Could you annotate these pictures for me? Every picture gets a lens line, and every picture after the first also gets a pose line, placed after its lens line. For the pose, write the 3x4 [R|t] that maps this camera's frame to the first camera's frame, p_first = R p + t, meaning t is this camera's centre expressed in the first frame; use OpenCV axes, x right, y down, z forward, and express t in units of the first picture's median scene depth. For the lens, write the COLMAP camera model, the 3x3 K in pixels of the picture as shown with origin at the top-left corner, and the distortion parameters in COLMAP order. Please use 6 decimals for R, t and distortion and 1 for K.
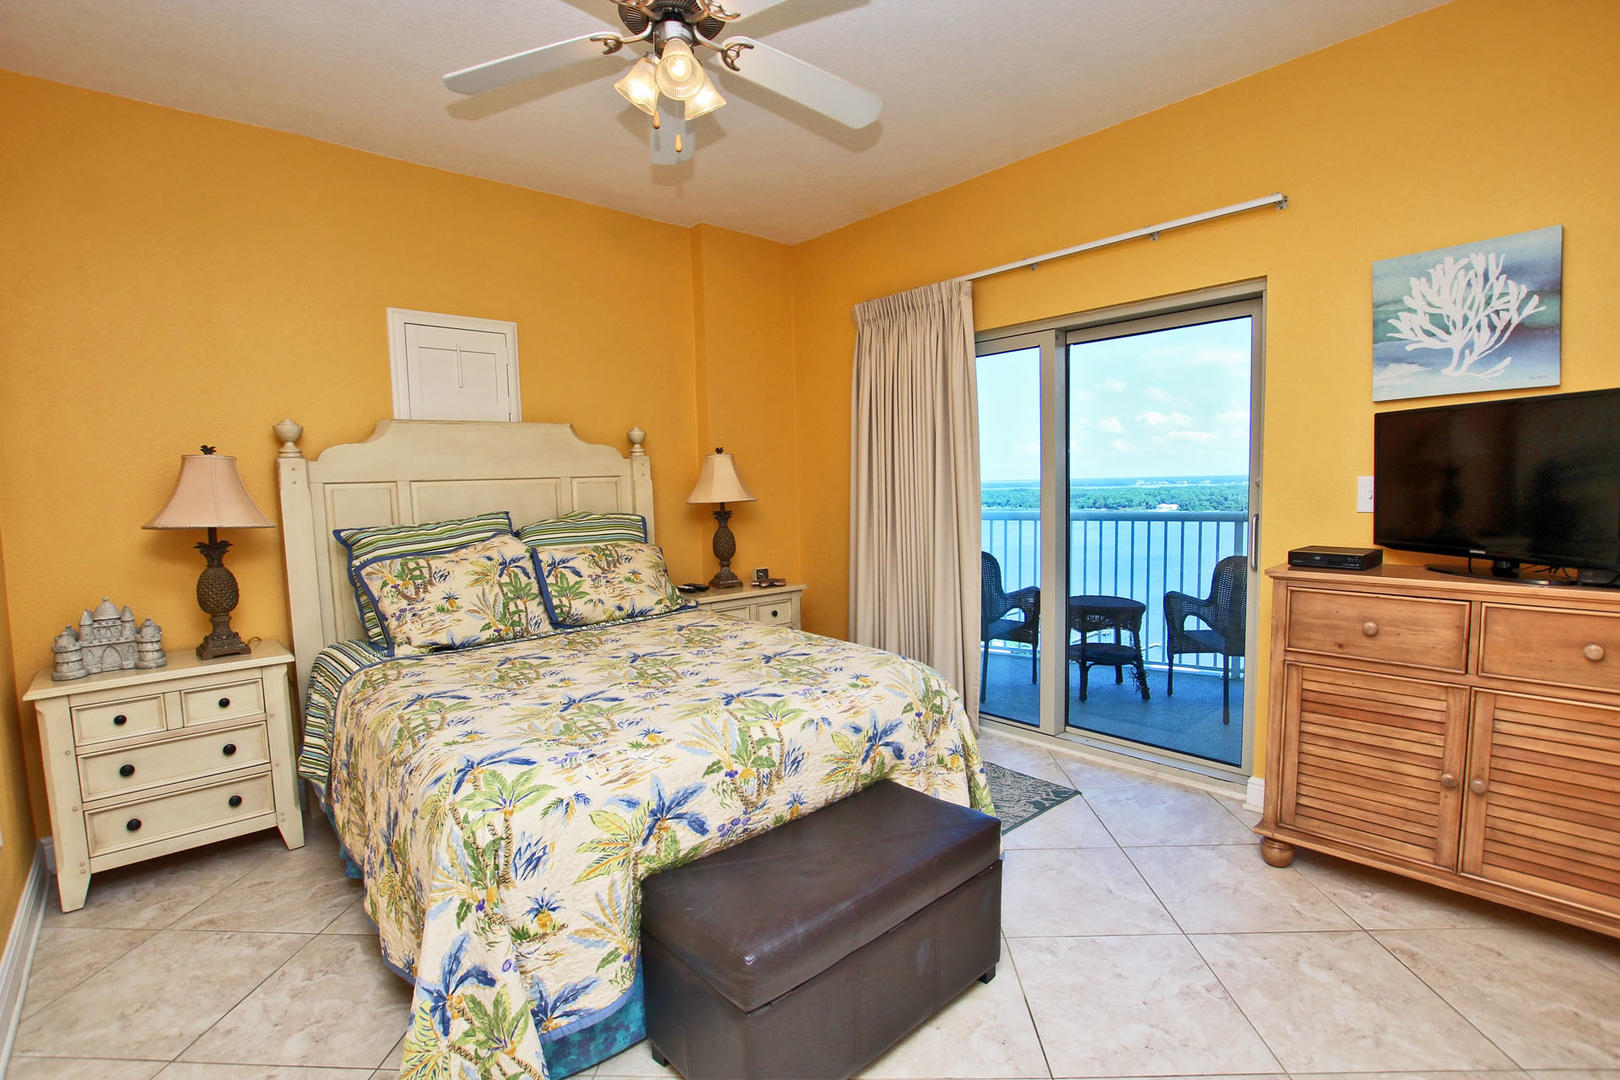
lens RADIAL K [[753.6, 0, 815.5], [0, 753.6, 543.0], [0, 0, 1]] dist [-0.021905, 0.000498]
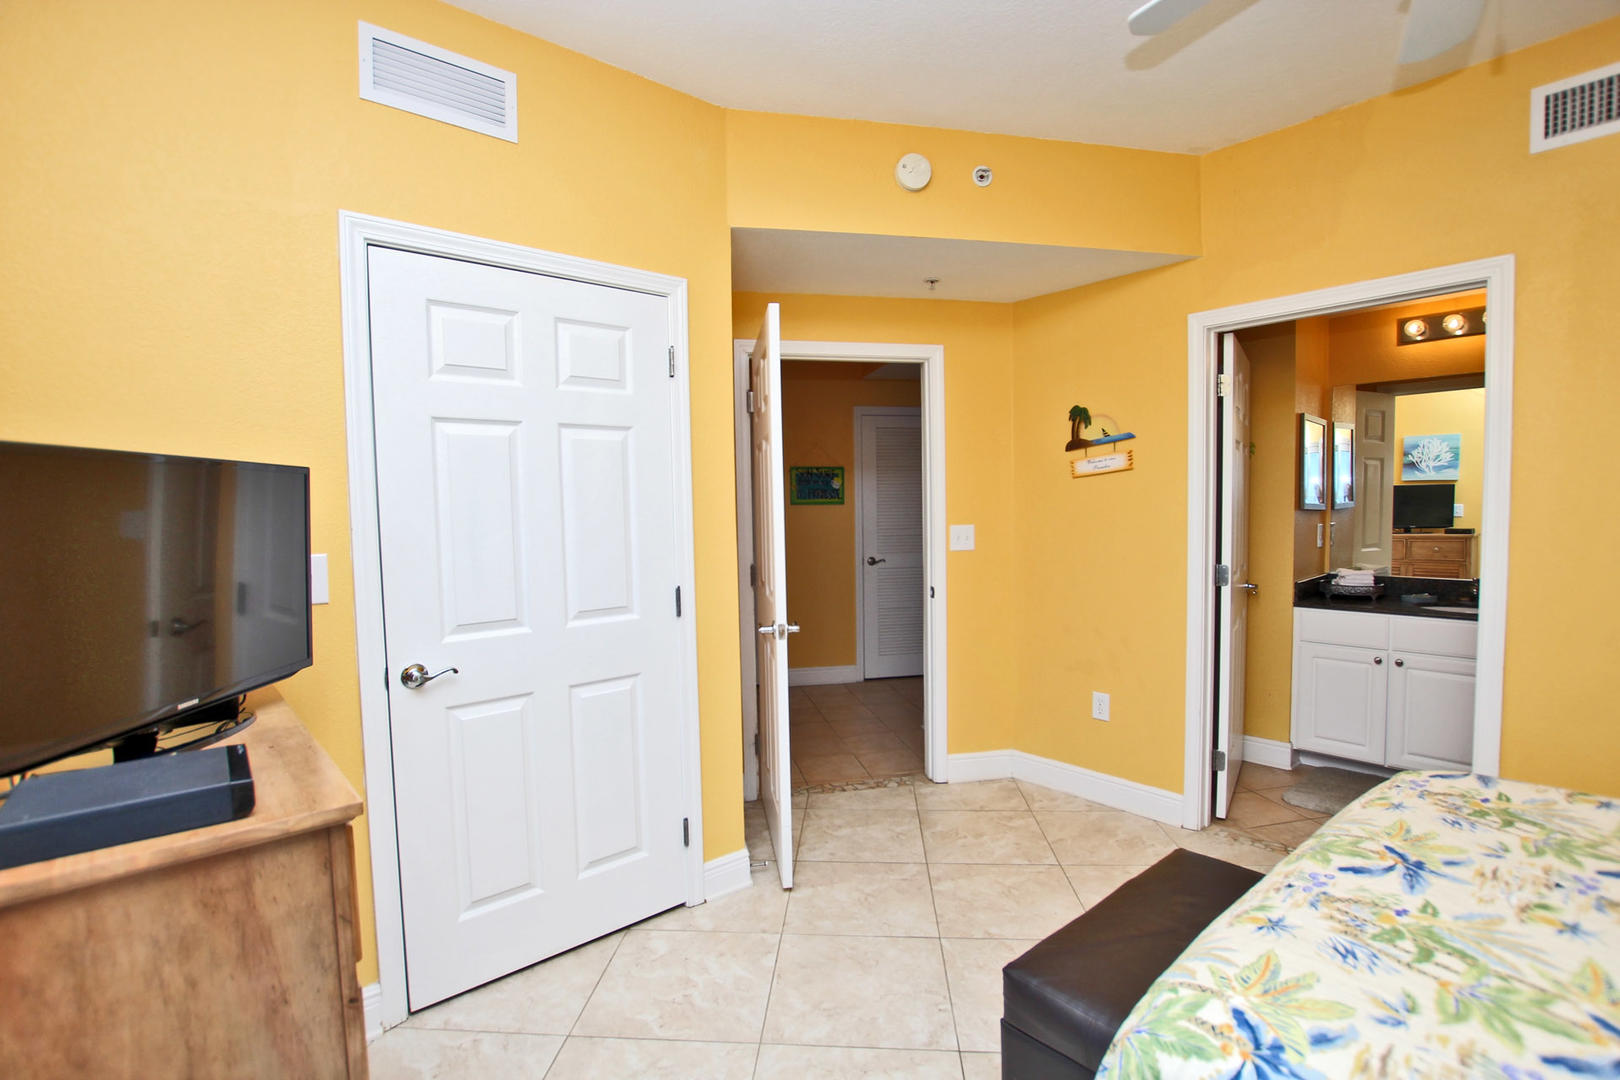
lens RADIAL K [[753.6, 0, 809.1], [0, 753.6, 549.0], [0, 0, 1]] dist [-0.021905, 0.000498]
pose [[-0.998165, 0.039979, 0.045477, 0.326476], [0.045653, 0.990264, 0.131500, -0.154330], [-0.039777, 0.133335, -0.990272, 1.420624]]
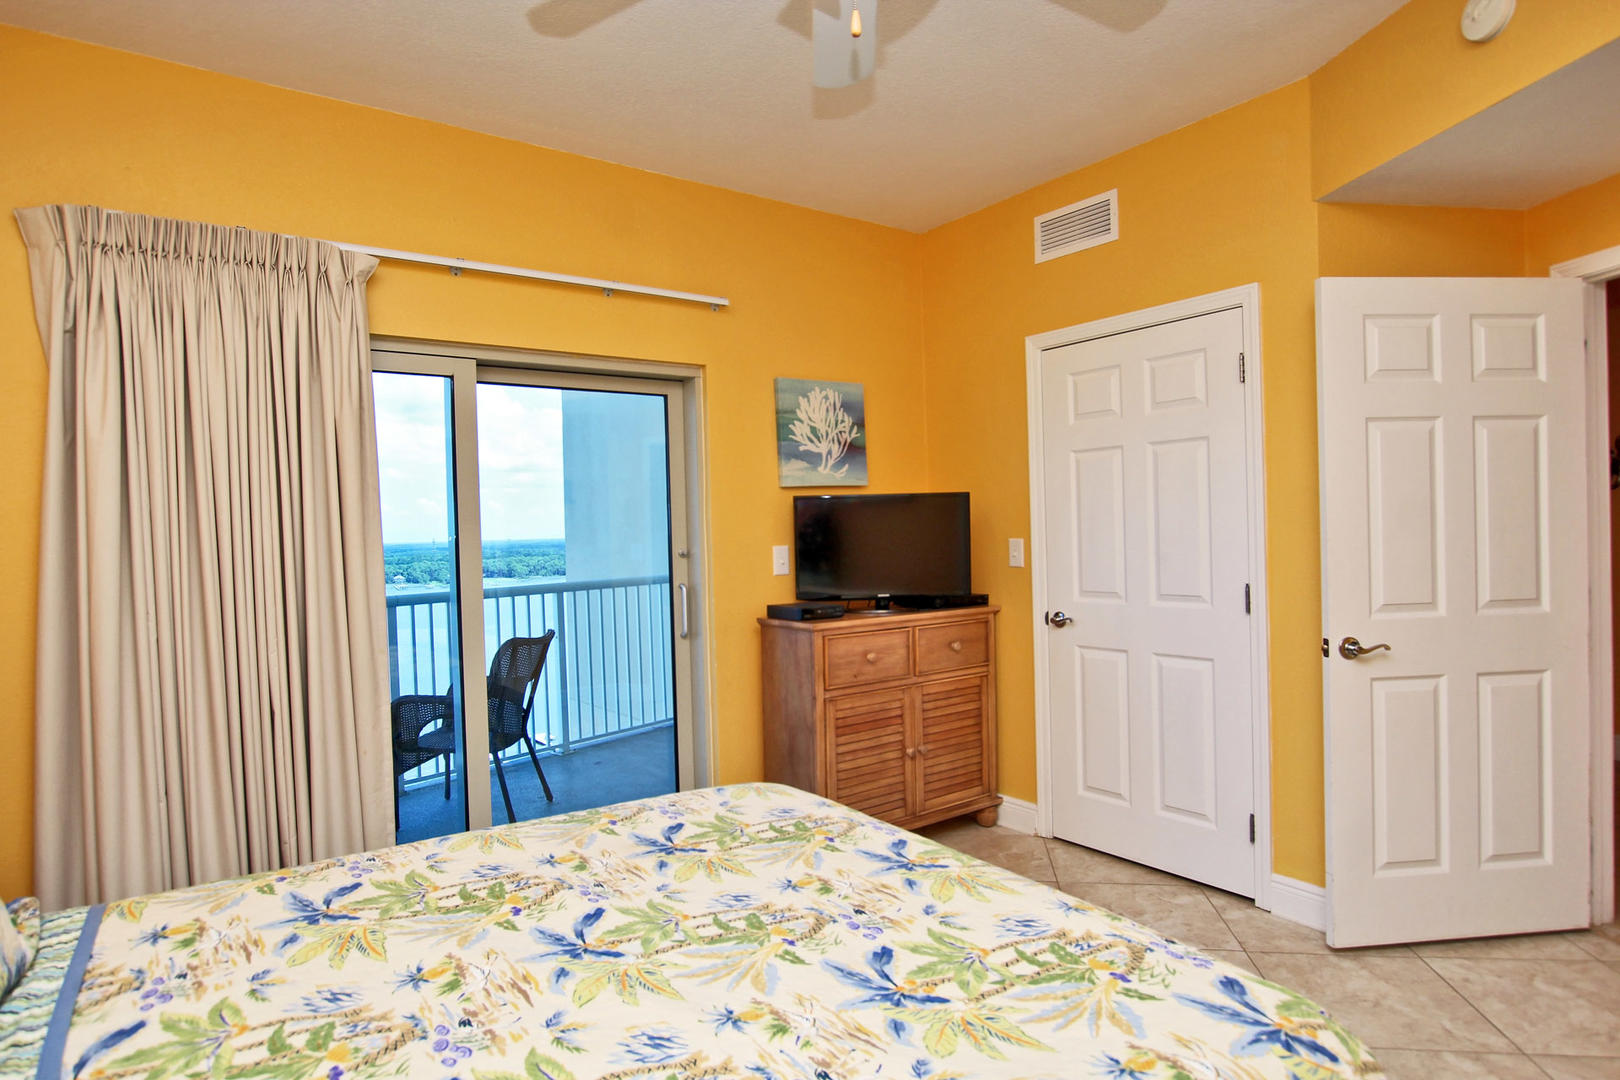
lens RADIAL K [[890.8, 0, 810.1], [0, 890.8, 547.1], [0, 0, 1]] dist [-0.023978, 0.000542]
pose [[0.122518, 0.000219, 0.992466, -0.801368], [0.099460, 0.994963, -0.012498, -0.069483], [-0.987470, 0.100242, 0.121879, 0.840209]]
